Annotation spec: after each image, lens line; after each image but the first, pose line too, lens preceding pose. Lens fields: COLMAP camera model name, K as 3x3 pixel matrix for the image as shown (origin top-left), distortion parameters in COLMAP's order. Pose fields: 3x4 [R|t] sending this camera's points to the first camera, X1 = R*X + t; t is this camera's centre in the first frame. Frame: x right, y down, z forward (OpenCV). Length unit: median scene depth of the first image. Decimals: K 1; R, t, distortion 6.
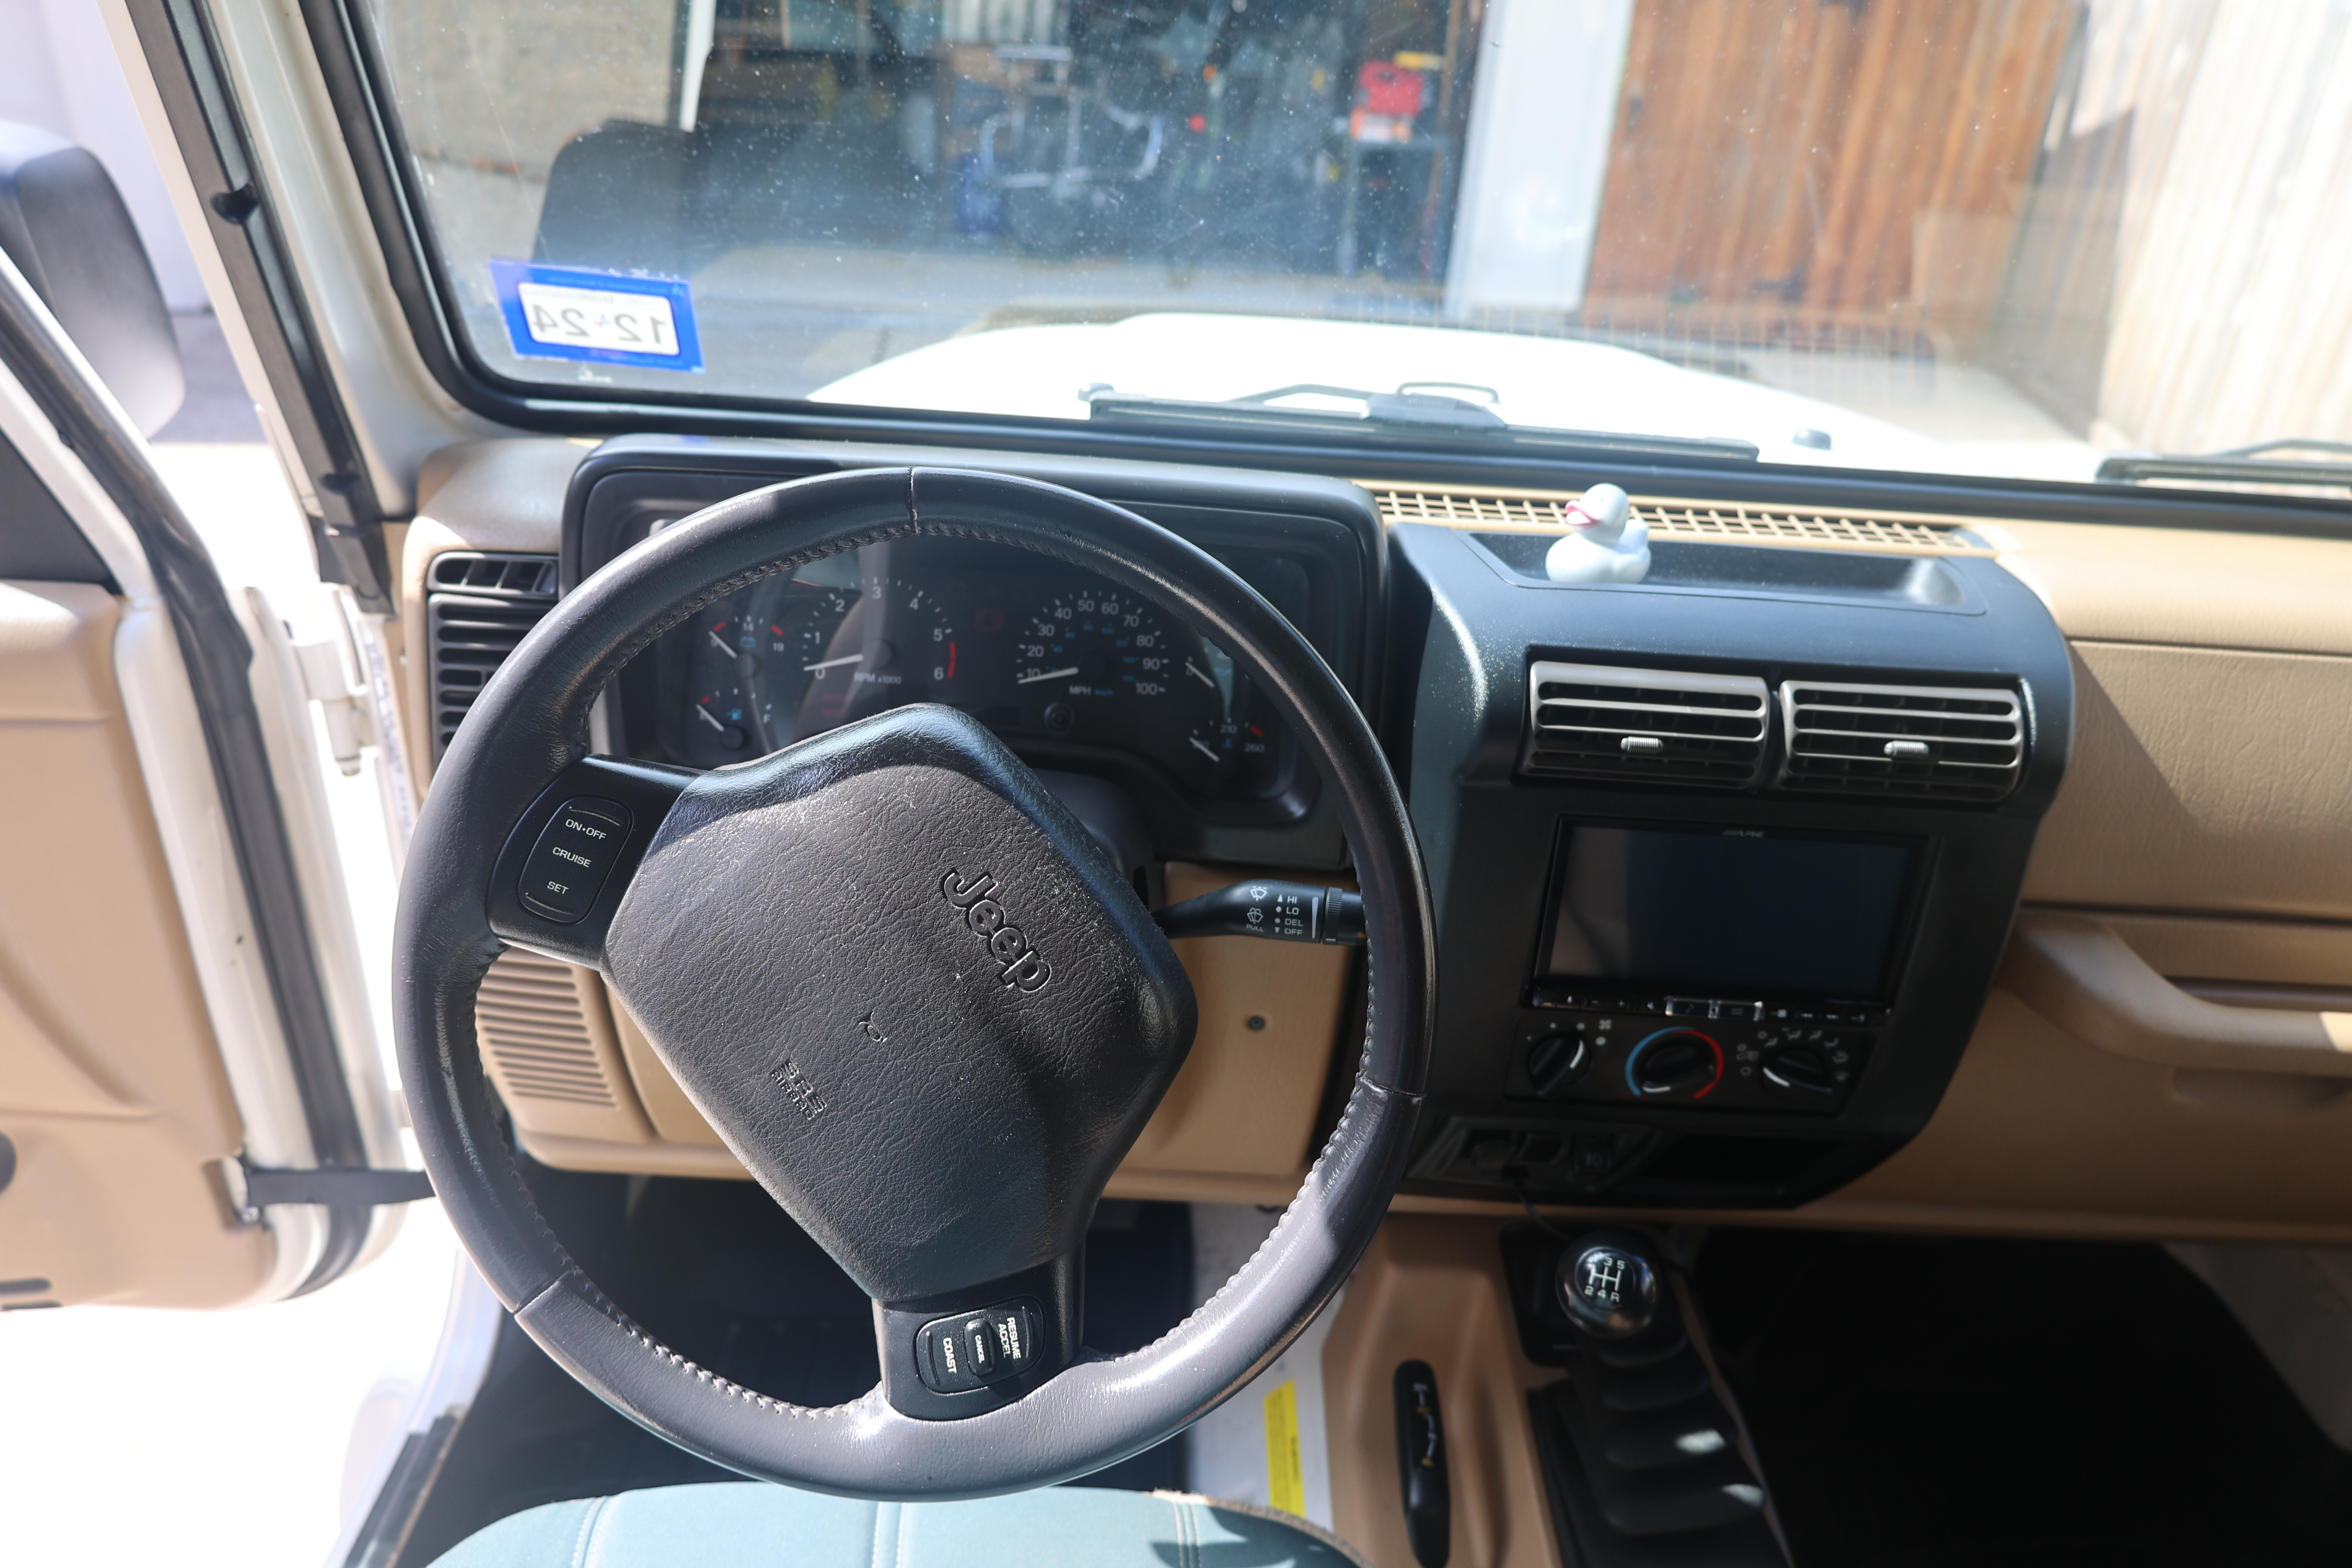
lens RADIAL K [[1628.1, 0, 1172.0], [0, 1628.1, 776.2], [0, 0, 1]] dist [-0.028981, 0.059864]
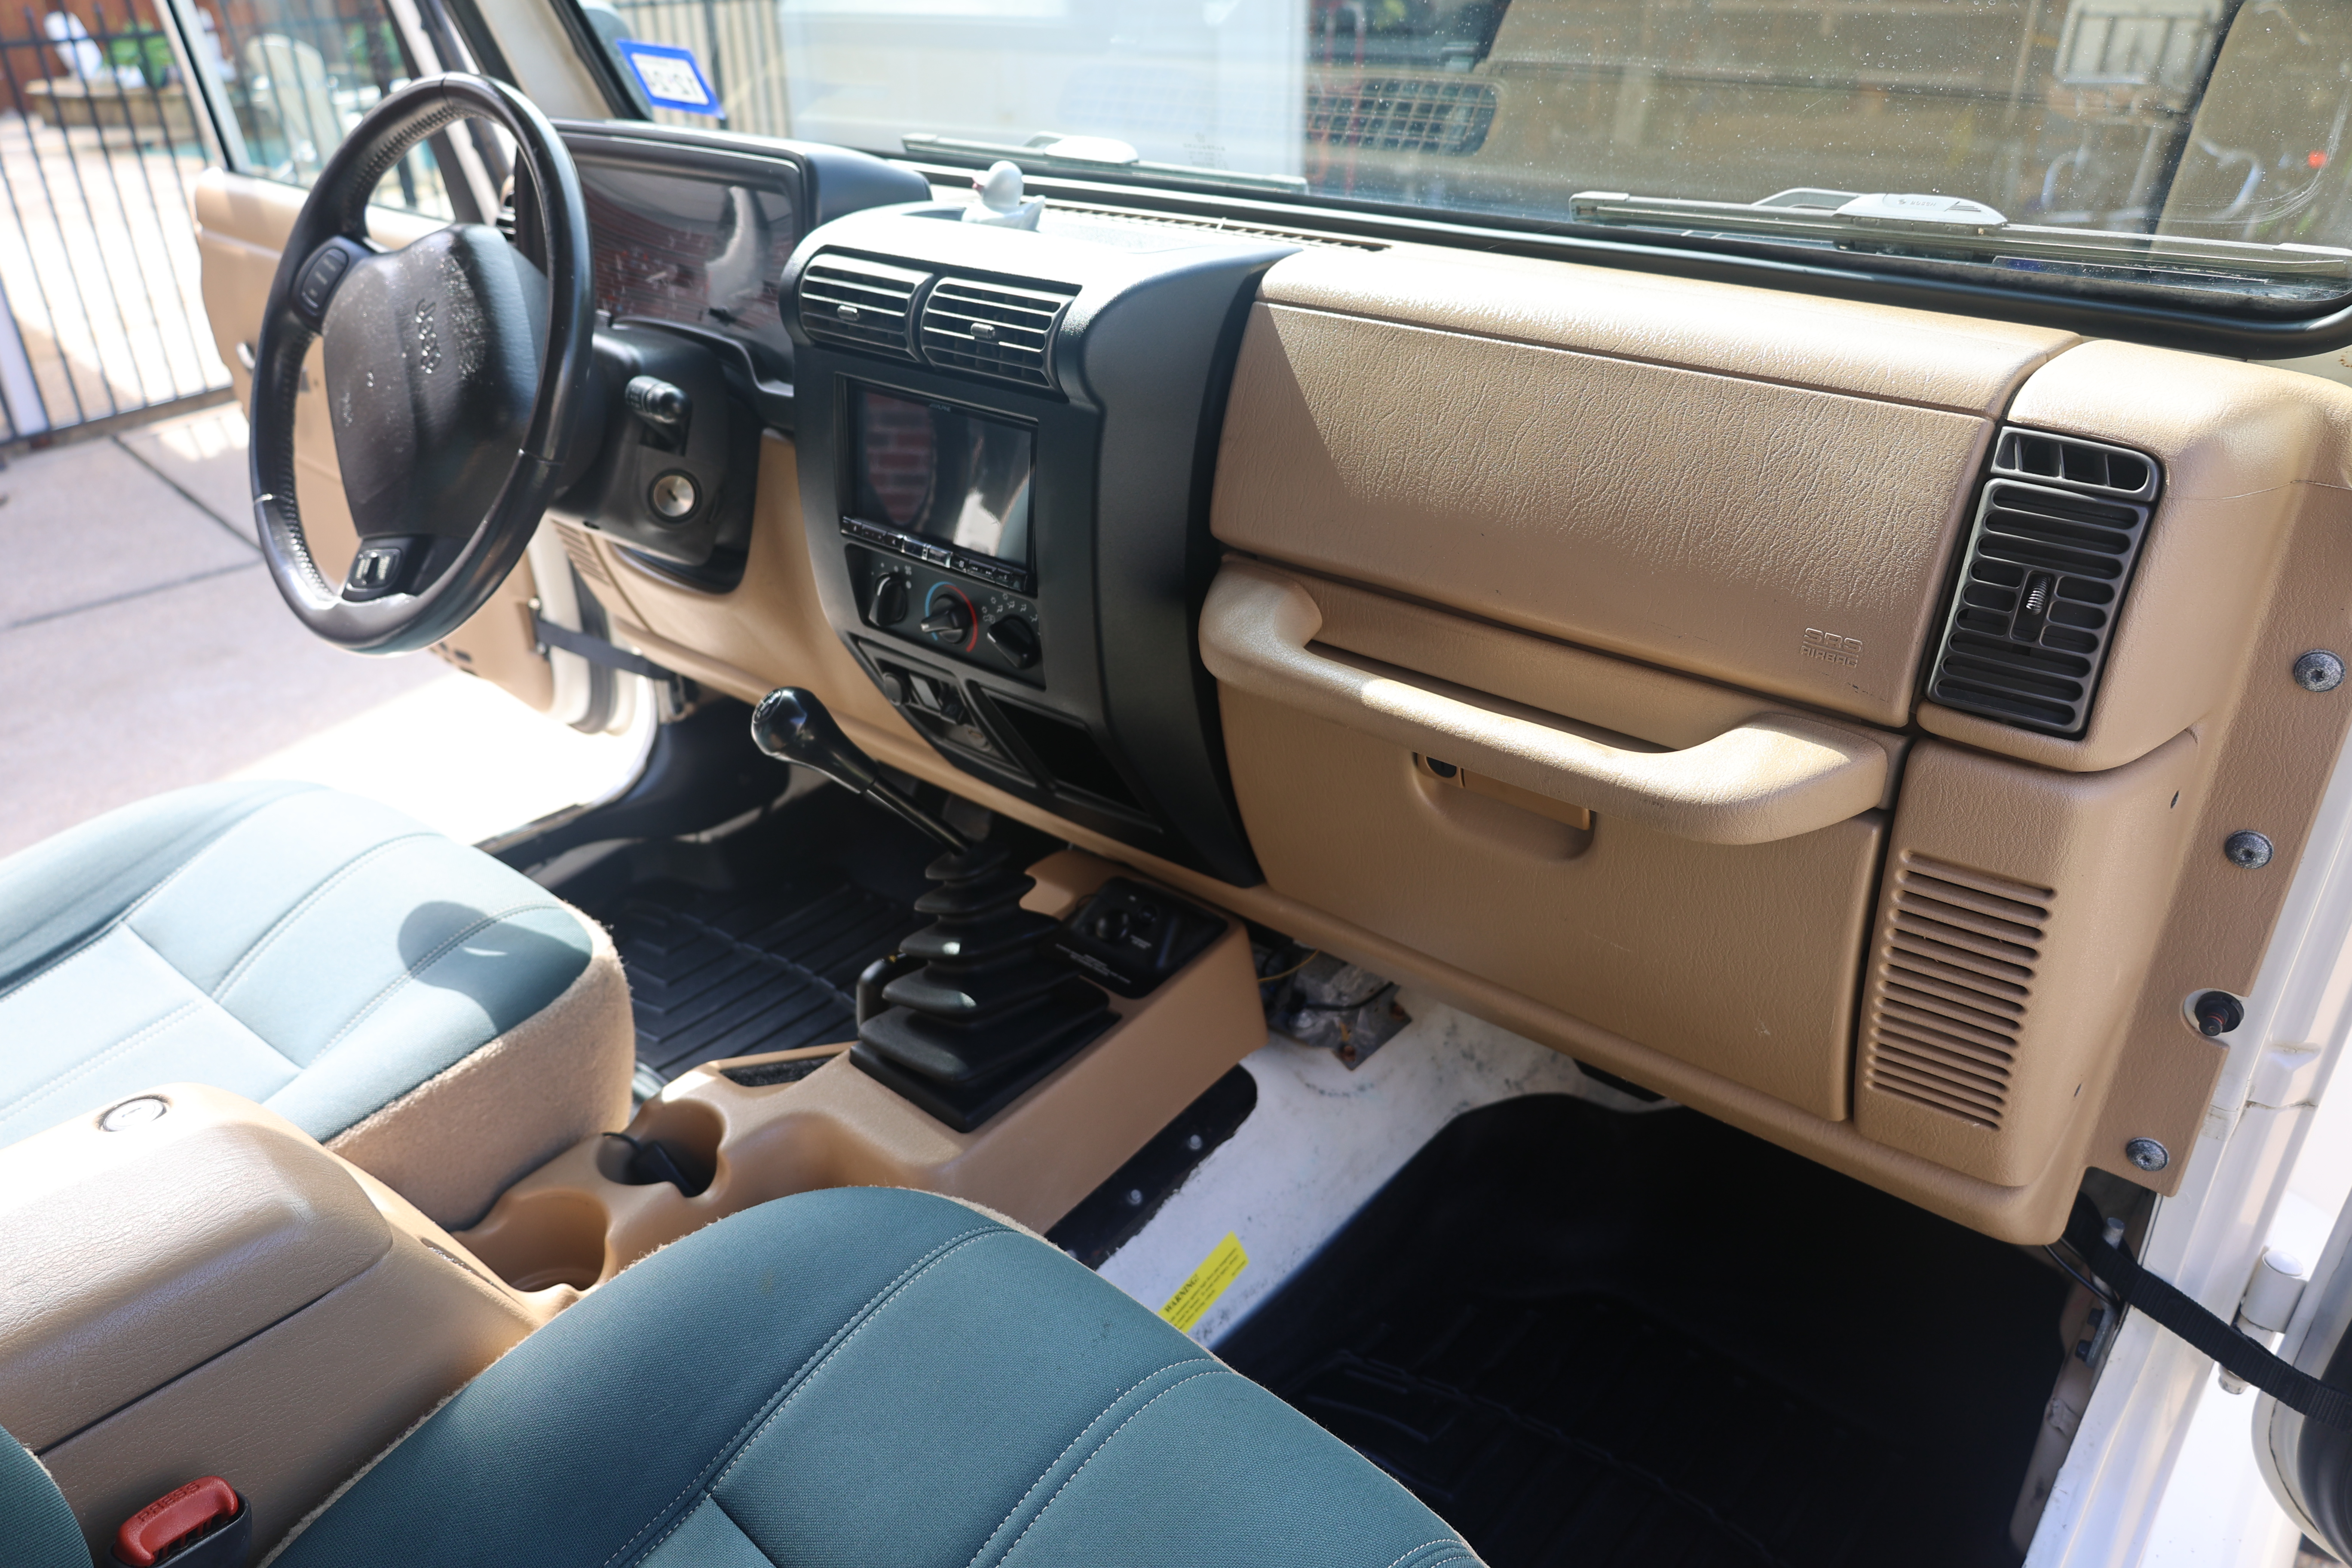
lens RADIAL K [[1628.1, 0, 1172.0], [0, 1628.1, 776.2], [0, 0, 1]] dist [-0.028981, 0.059864]
pose [[0.754721, 0.235037, -0.612498, 1.254992], [-0.263906, 0.963519, 0.044551, 0.196800], [0.600624, 0.128018, 0.789216, 0.118791]]
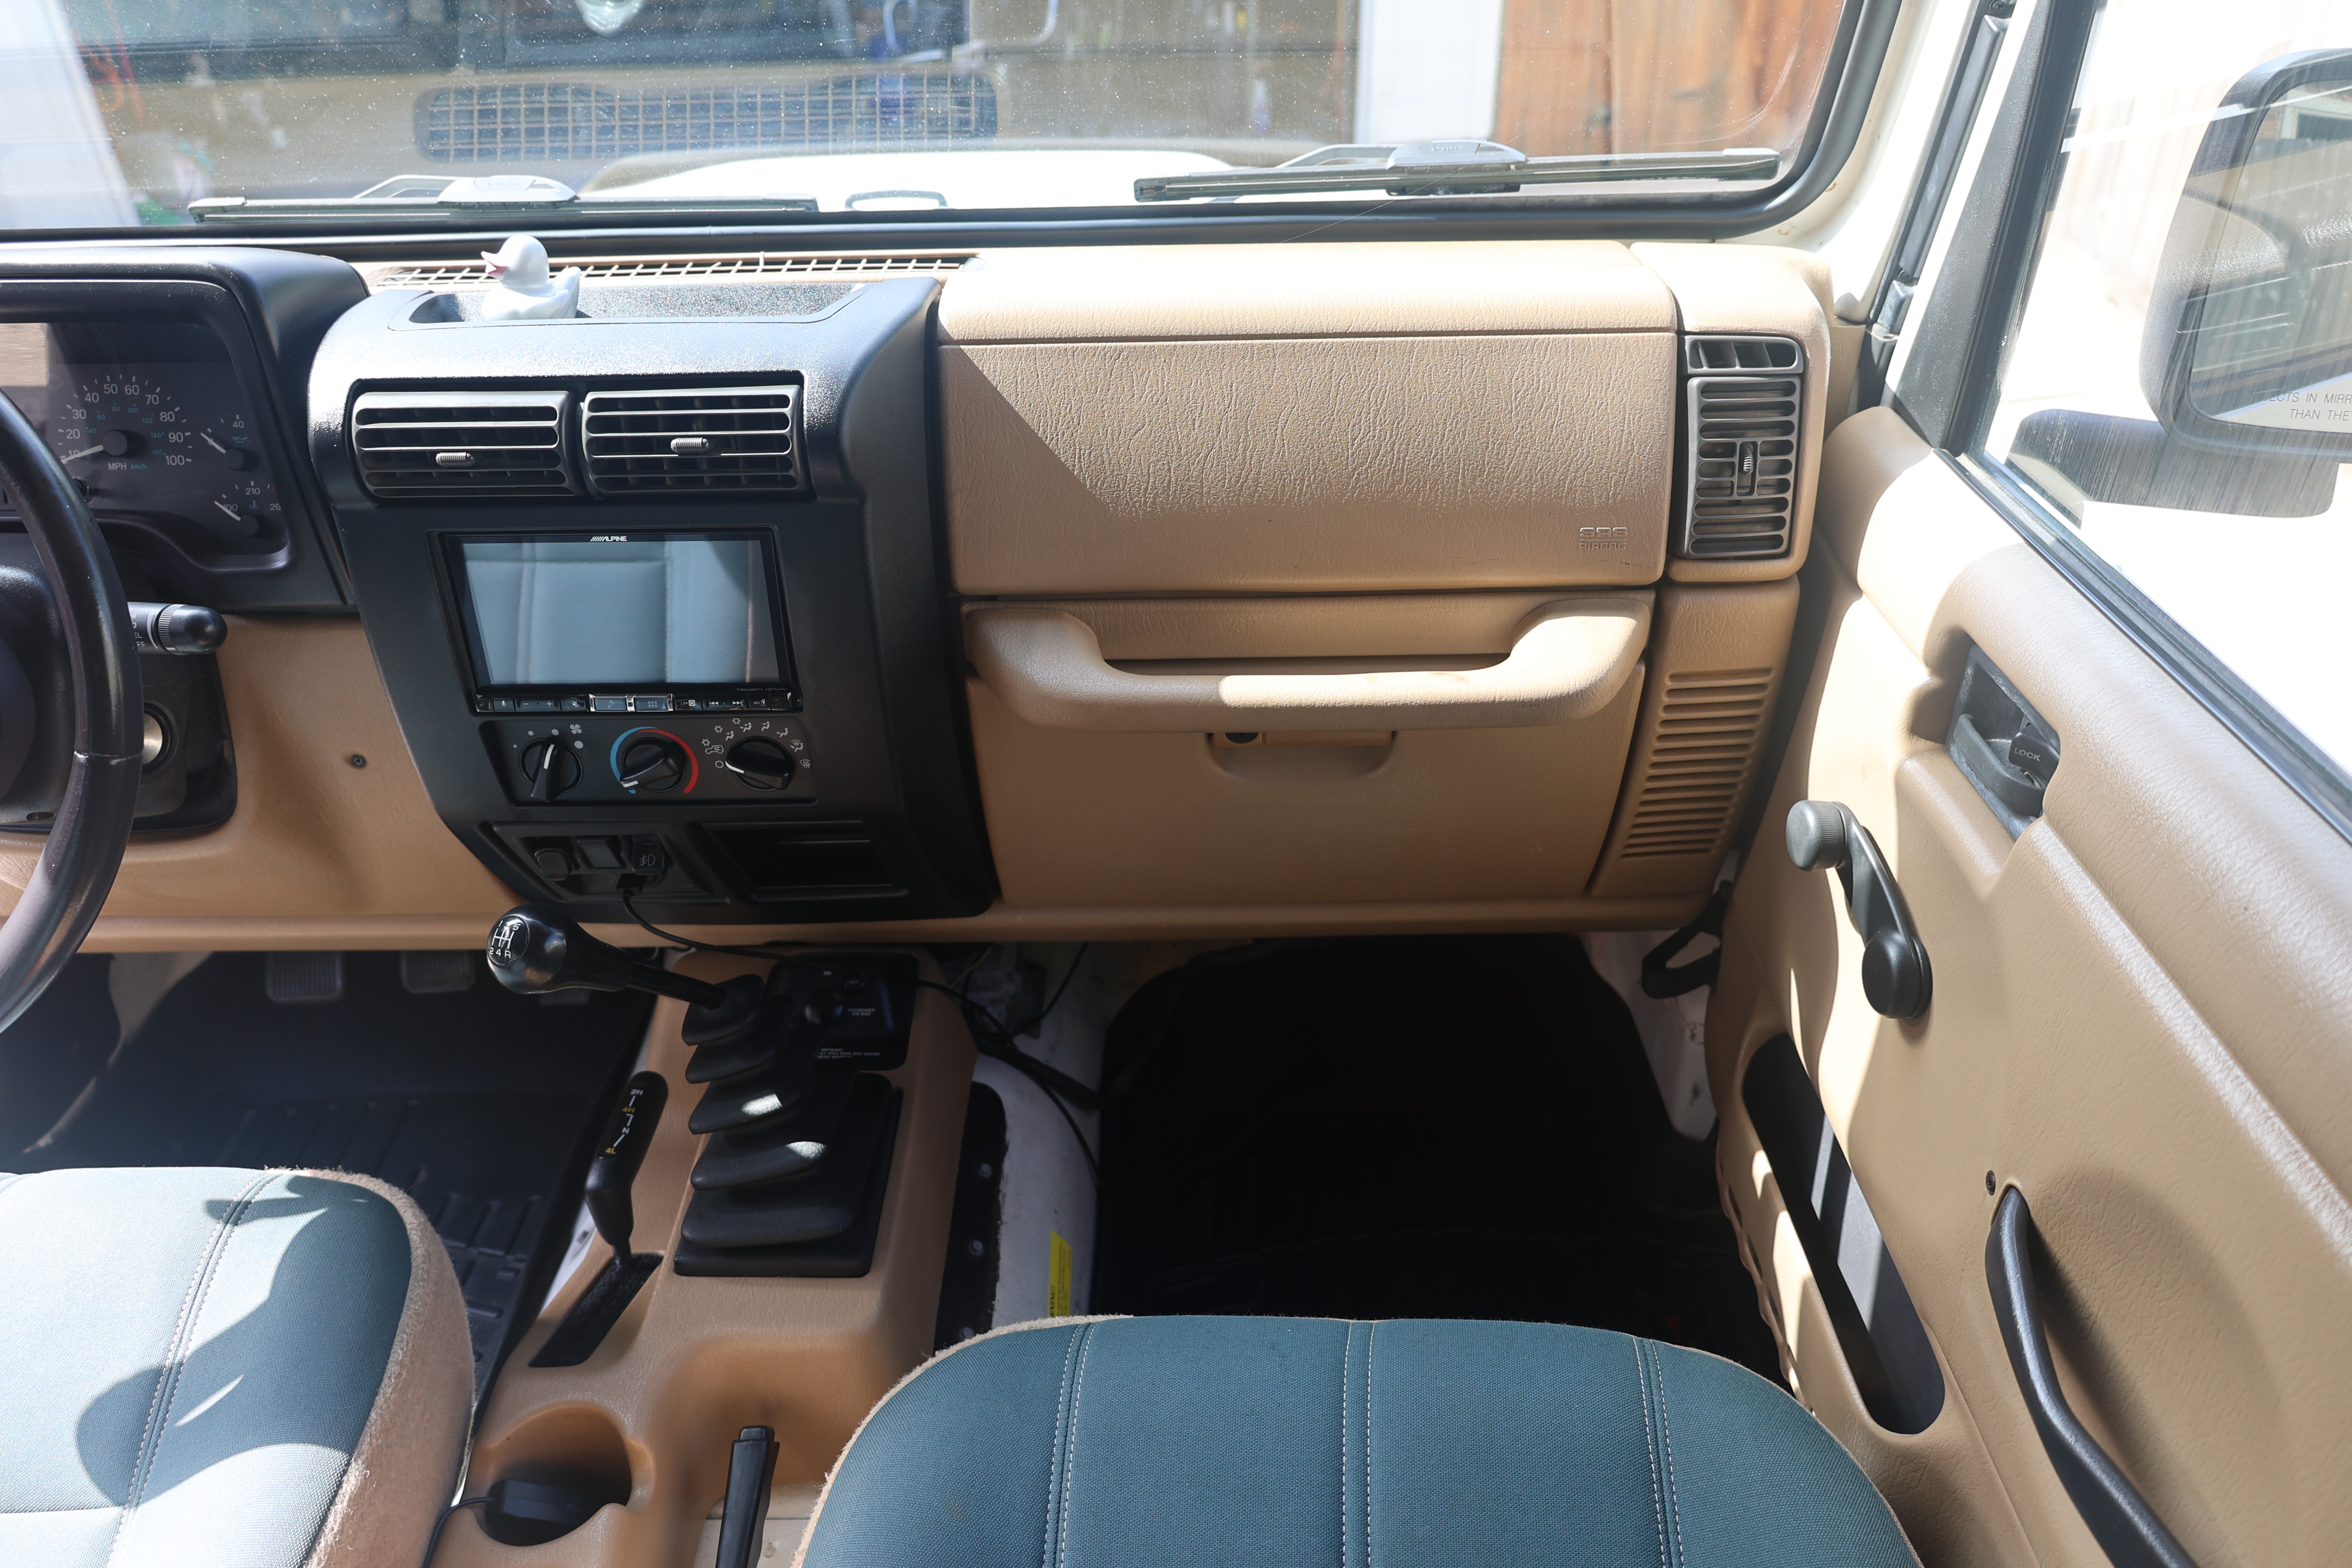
lens RADIAL K [[1638.6, 0, 1176.0], [0, 1638.6, 784.0], [0, 0, 1]] dist [0.001215, 0.003264]
pose [[0.995668, -0.066535, -0.064949, 0.742390], [0.070855, 0.995258, 0.066646, 0.143918], [0.060207, -0.070959, 0.995661, -0.096256]]
